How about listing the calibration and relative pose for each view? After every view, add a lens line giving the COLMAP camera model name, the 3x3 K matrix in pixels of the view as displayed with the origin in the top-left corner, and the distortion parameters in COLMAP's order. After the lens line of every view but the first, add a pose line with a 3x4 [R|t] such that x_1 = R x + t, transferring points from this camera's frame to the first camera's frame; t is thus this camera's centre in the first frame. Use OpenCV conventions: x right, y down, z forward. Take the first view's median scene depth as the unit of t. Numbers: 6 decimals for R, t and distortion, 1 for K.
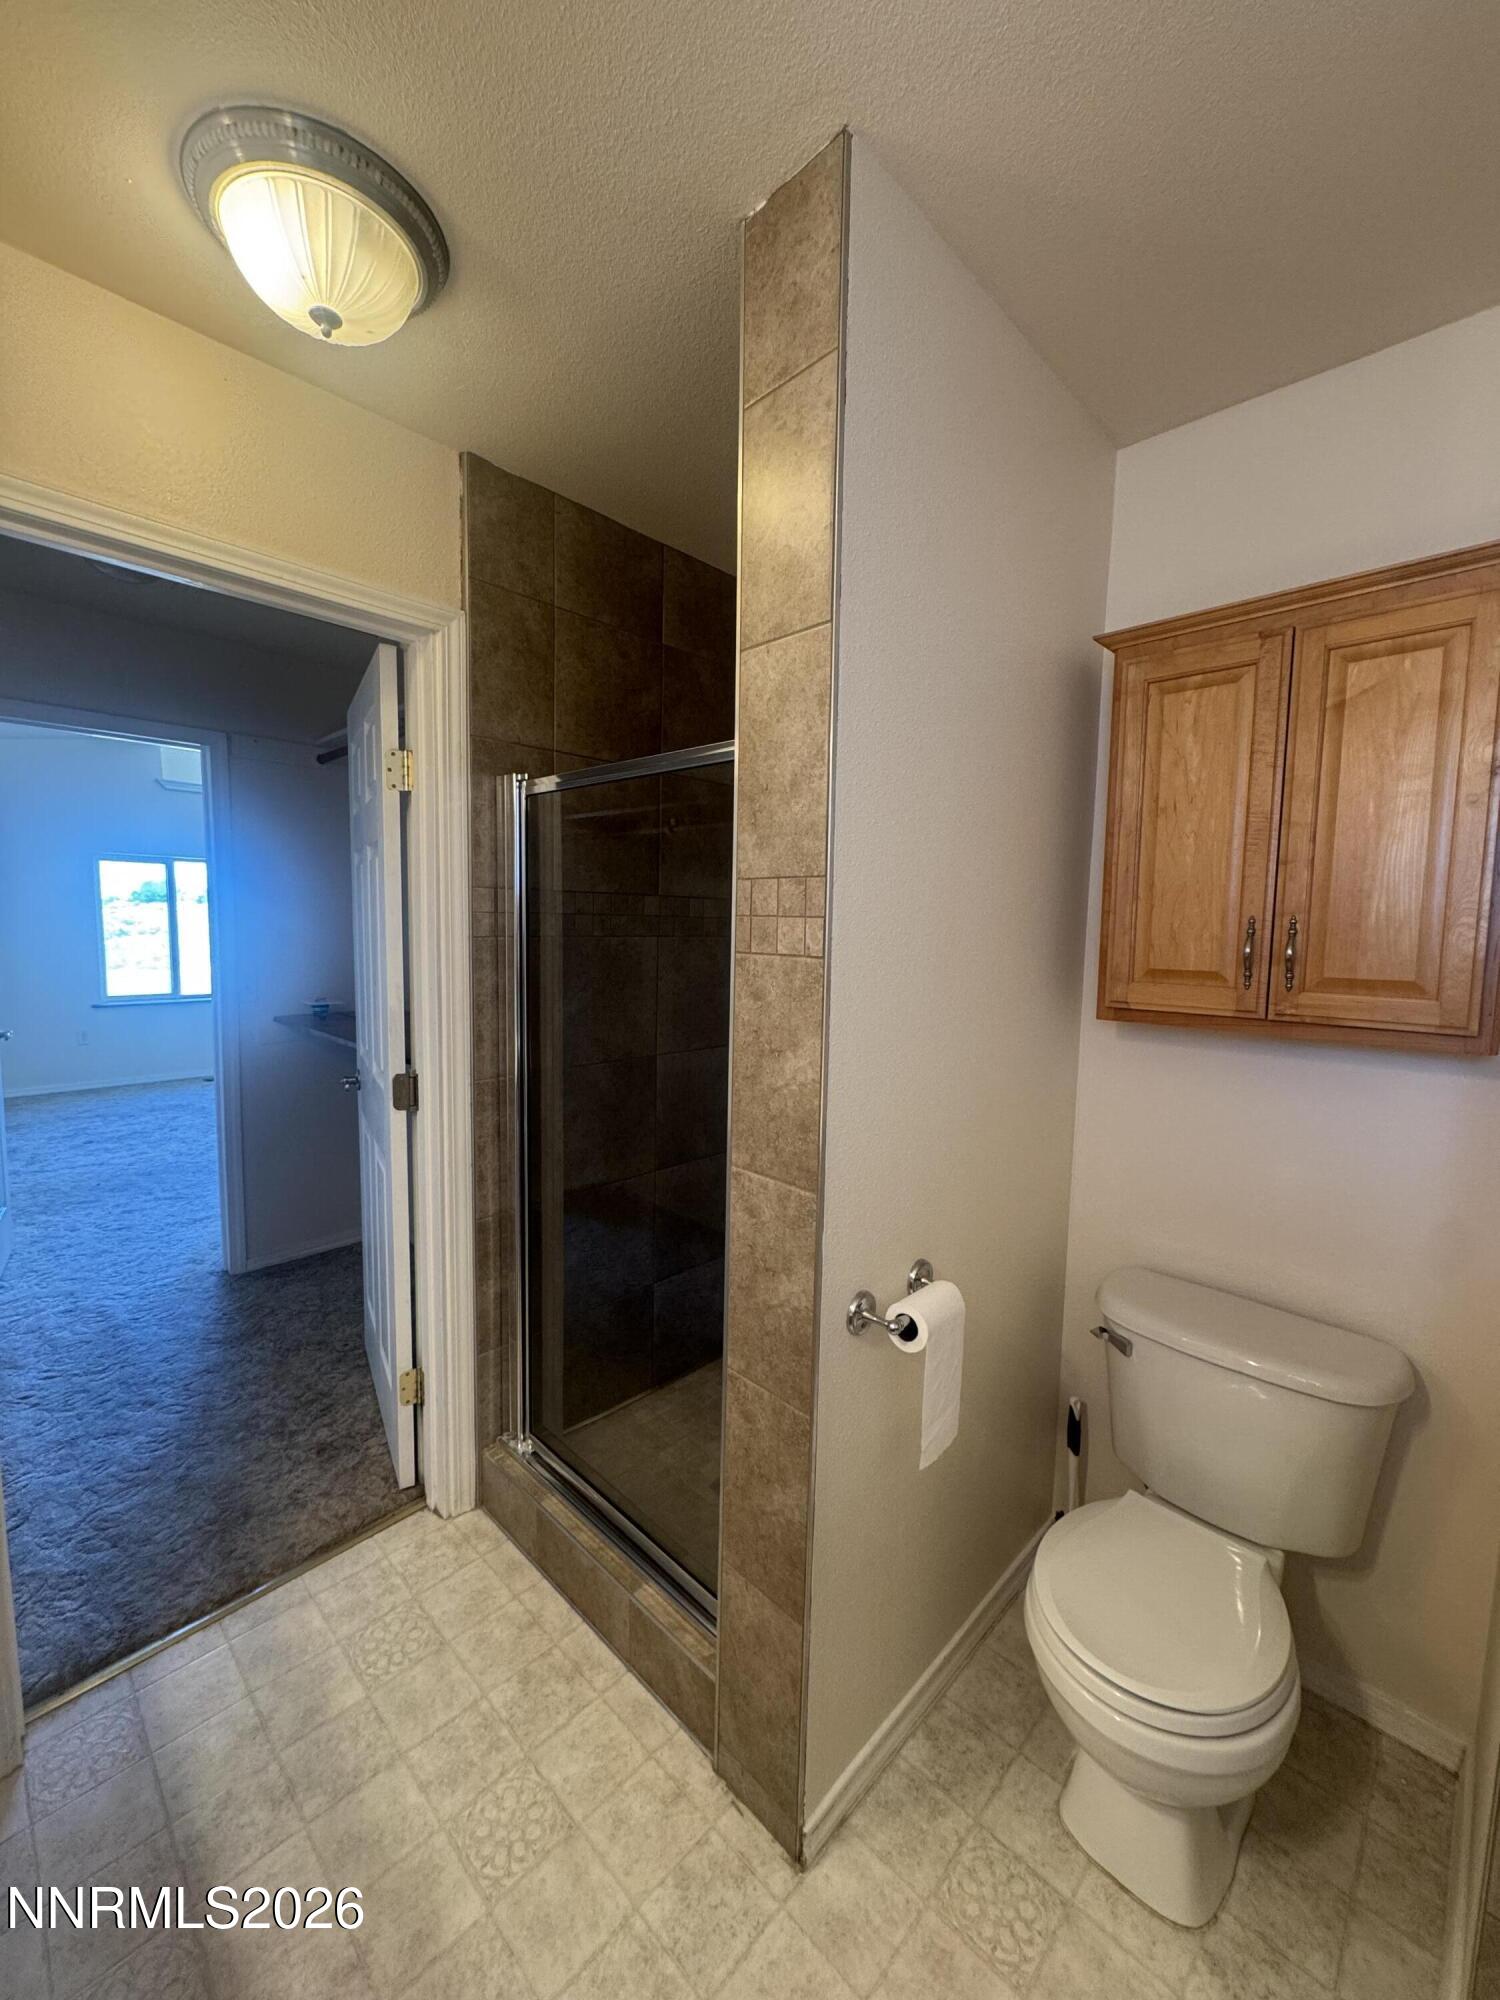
lens RADIAL K [[796.7, 0, 747.2], [0, 796.7, 989.6], [0, 0, 1]] dist [-0.002758, 0.000551]
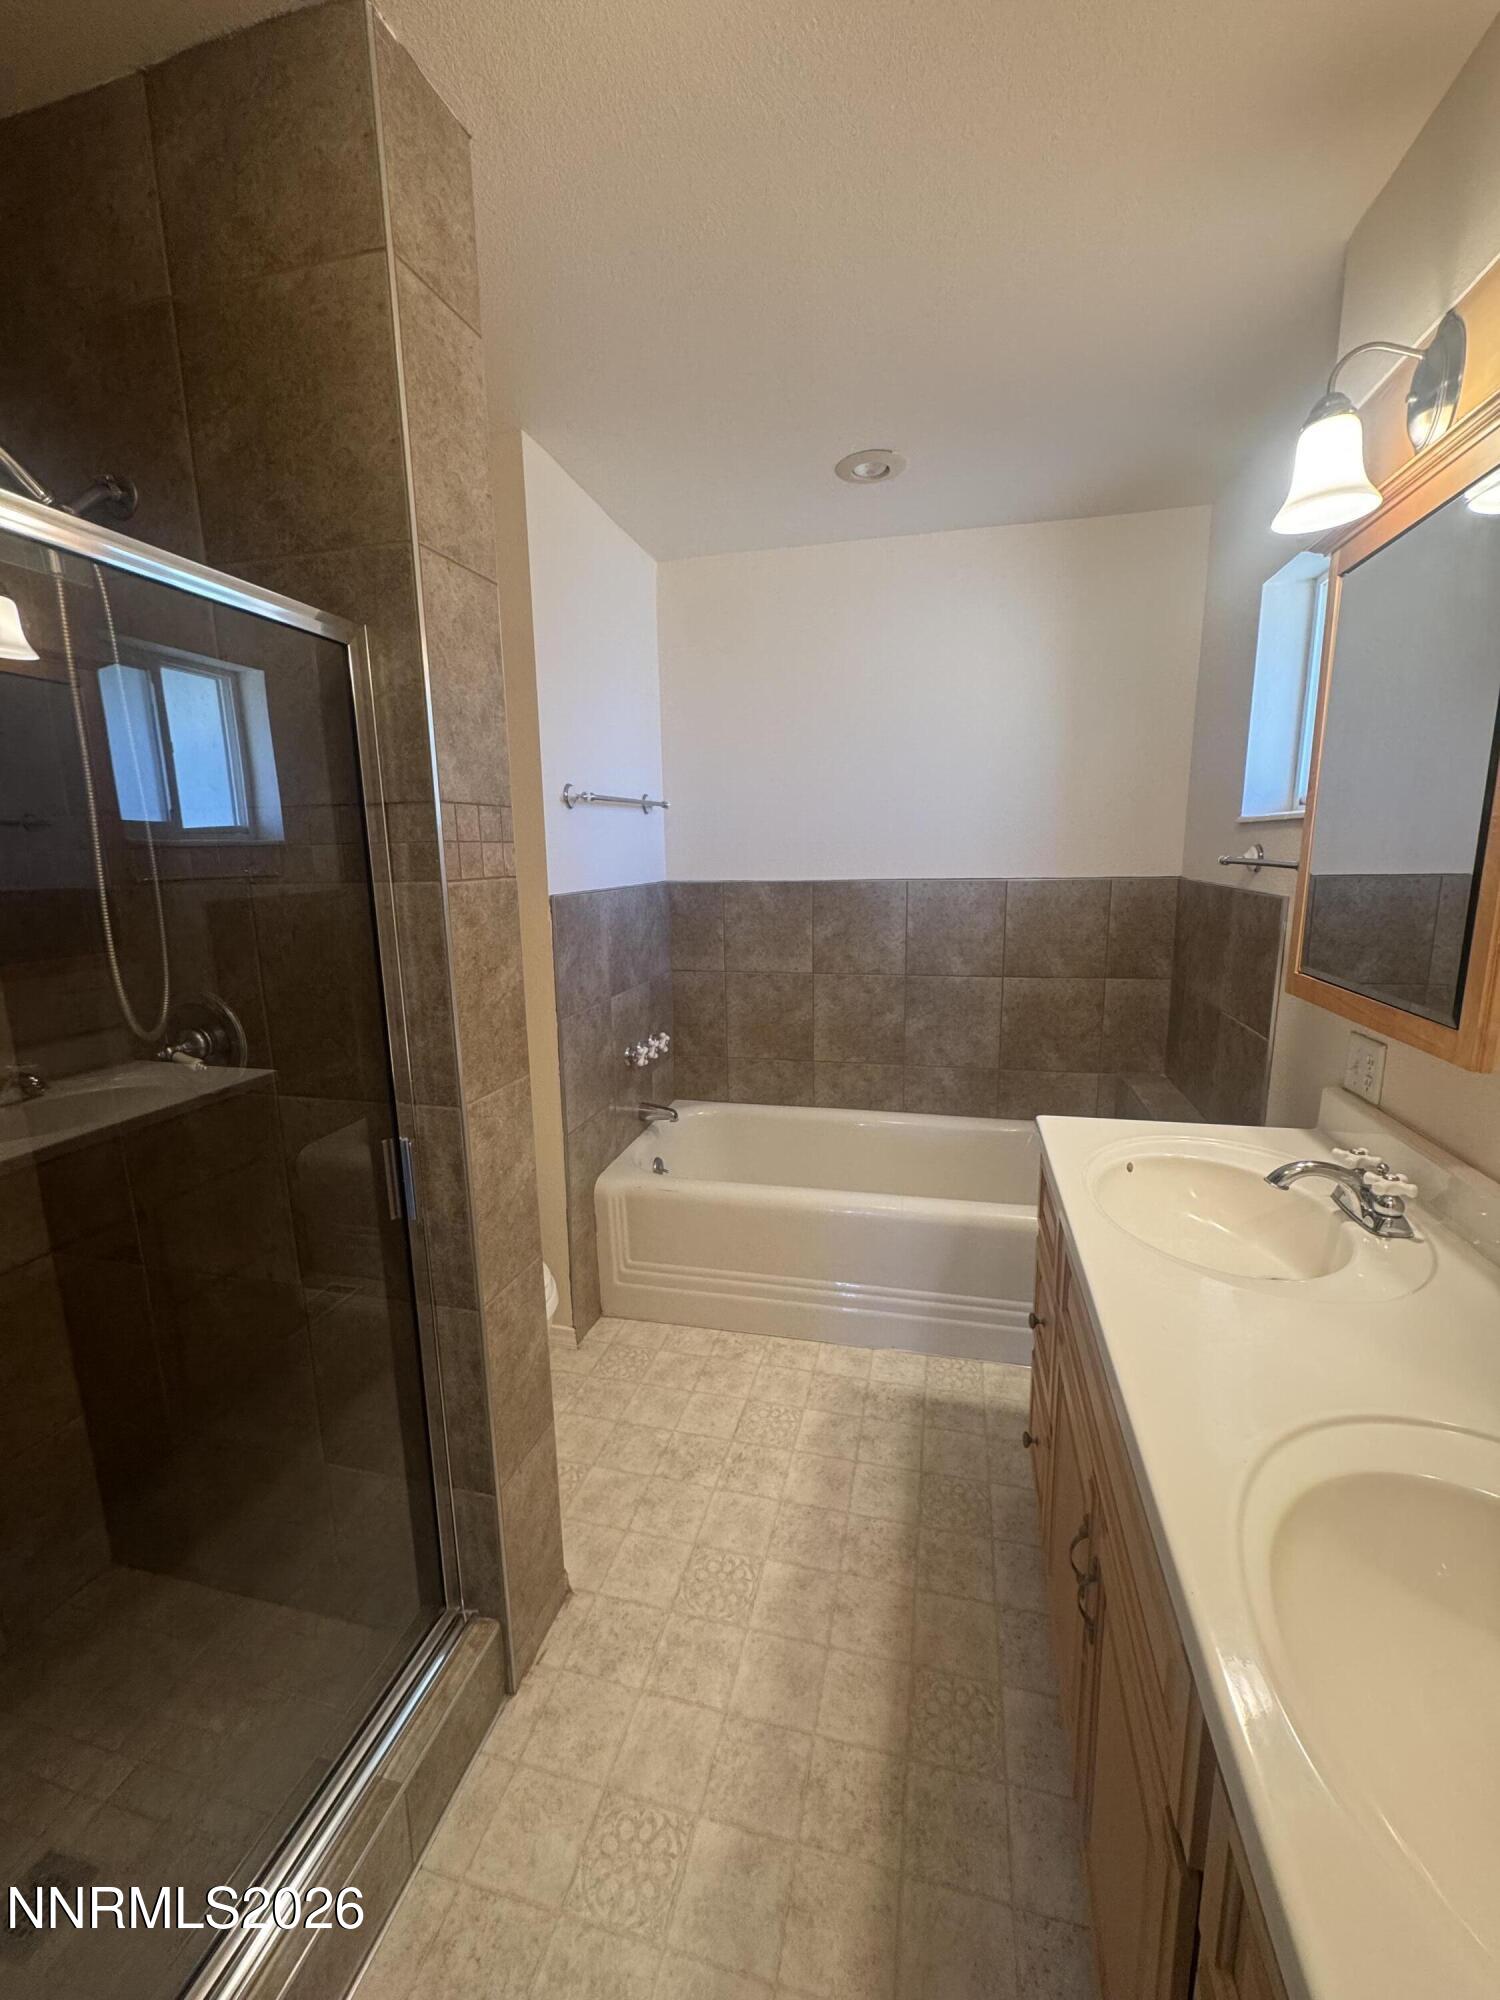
lens RADIAL K [[796.7, 0, 748.8], [0, 796.7, 995.8], [0, 0, 1]] dist [-0.002758, 0.000551]
pose [[-0.499236, -0.165273, 0.850558, -1.058017], [0.088506, 0.966778, 0.239805, -0.115011], [-0.861934, 0.194999, -0.468022, 1.215569]]
